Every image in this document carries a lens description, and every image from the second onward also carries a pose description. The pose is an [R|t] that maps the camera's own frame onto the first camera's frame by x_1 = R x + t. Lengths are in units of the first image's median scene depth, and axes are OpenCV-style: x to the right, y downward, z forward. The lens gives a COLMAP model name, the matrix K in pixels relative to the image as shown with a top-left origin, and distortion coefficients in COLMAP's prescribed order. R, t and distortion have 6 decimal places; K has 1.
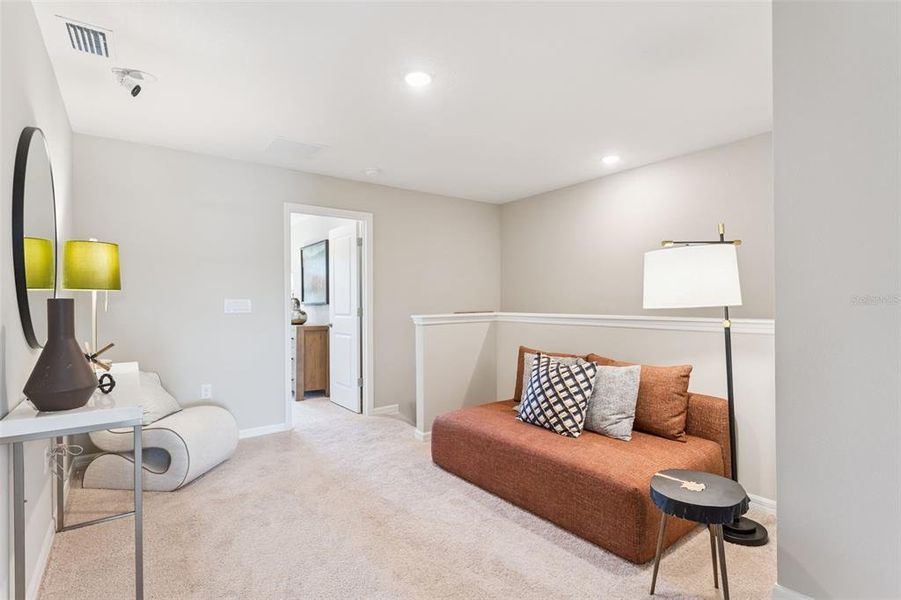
lens RADIAL K [[431.7, 0, 451.4], [0, 431.7, 300.3], [0, 0, 1]] dist [0.001560, -0.001724]
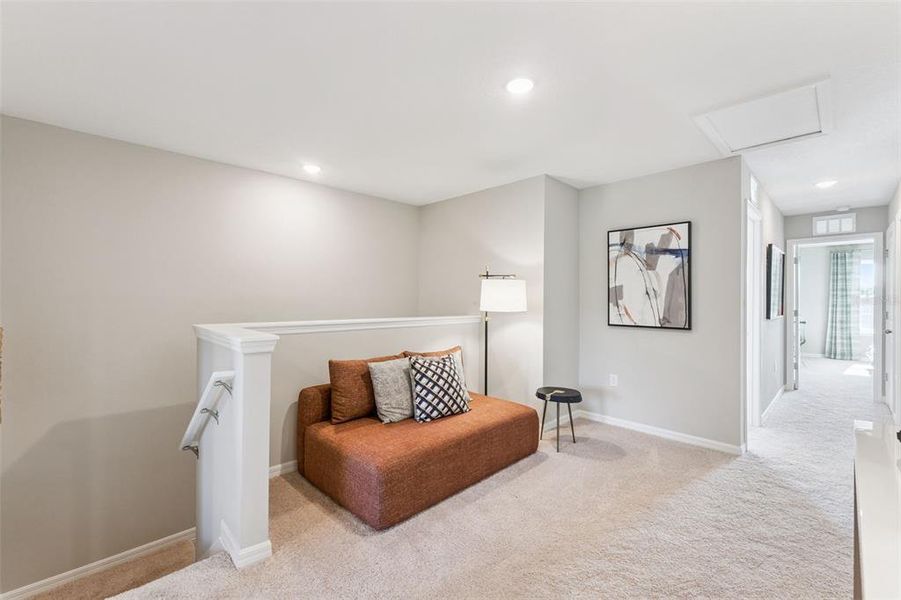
lens RADIAL K [[369.4, 0, 449.1], [0, 369.4, 299.0], [0, 0, 1]] dist [0.002831, 0.000087]
pose [[-0.128768, 0.011806, 0.991605, -0.833540], [-0.009594, 0.999868, -0.013150, -0.007648], [-0.991628, -0.011207, -0.128637, 1.202533]]
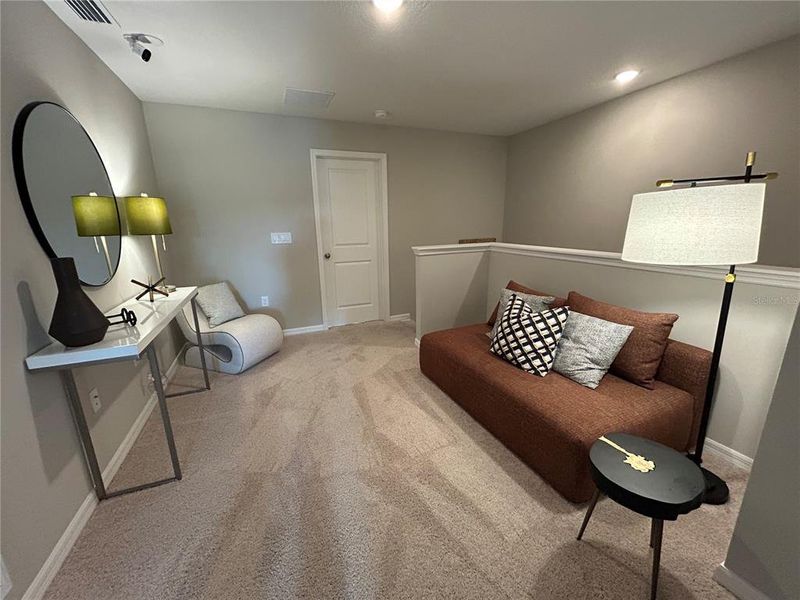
lens RADIAL K [[325.2, 0, 394.4], [0, 325.2, 302.8], [0, 0, 1]] dist [-0.001823, 0.000722]
pose [[0.970119, 0.049460, -0.237535, 0.128119], [0.010098, 0.969924, 0.243200, -0.054062], [0.242419, -0.238332, 0.940442, 0.191868]]
